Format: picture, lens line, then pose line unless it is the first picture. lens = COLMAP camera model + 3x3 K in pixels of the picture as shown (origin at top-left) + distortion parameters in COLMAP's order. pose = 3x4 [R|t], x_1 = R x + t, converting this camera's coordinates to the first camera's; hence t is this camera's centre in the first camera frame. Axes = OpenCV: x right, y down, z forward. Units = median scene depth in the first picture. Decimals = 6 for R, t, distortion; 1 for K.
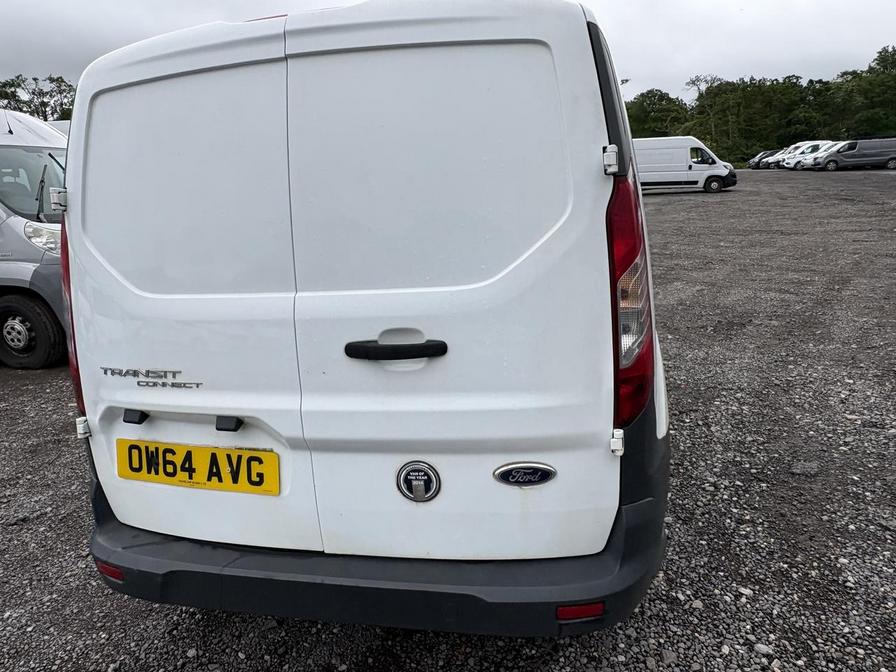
lens RADIAL K [[587.9, 0, 449.4], [0, 587.9, 339.1], [0, 0, 1]] dist [0.000598, 0.002517]
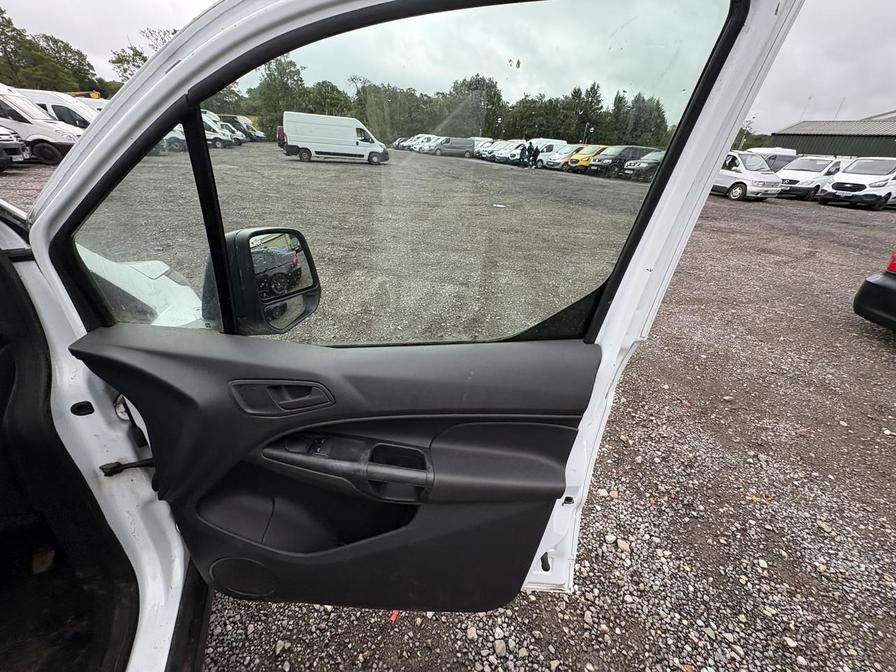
lens RADIAL K [[354.4, 0, 448.9], [0, 354.4, 338.2], [0, 0, 1]] dist [0.001255, 0.000068]
pose [[0.821738, -0.182671, 0.539795, 0.764054], [0.056887, 0.968795, 0.241248, -0.542186], [-0.567019, -0.167536, 0.806487, 1.864753]]
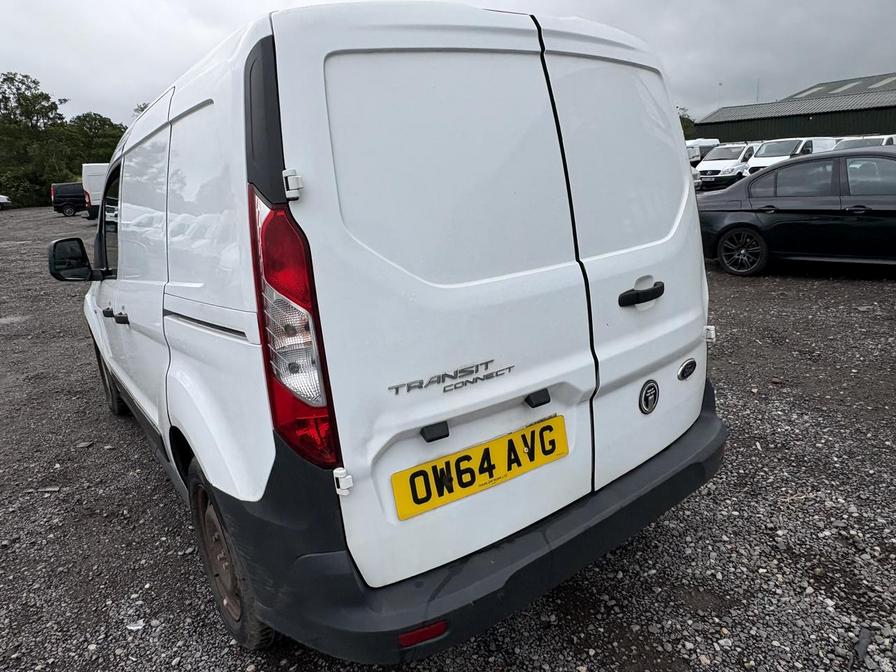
lens RADIAL K [[582.0, 0, 450.1], [0, 582.0, 334.3], [0, 0, 1]] dist [0.003392, 0.001342]
pose [[0.660777, -0.187489, 0.726789, -1.115049], [0.223332, 0.973555, 0.048100, -0.043407], [-0.716587, 0.130532, 0.685175, 0.382658]]
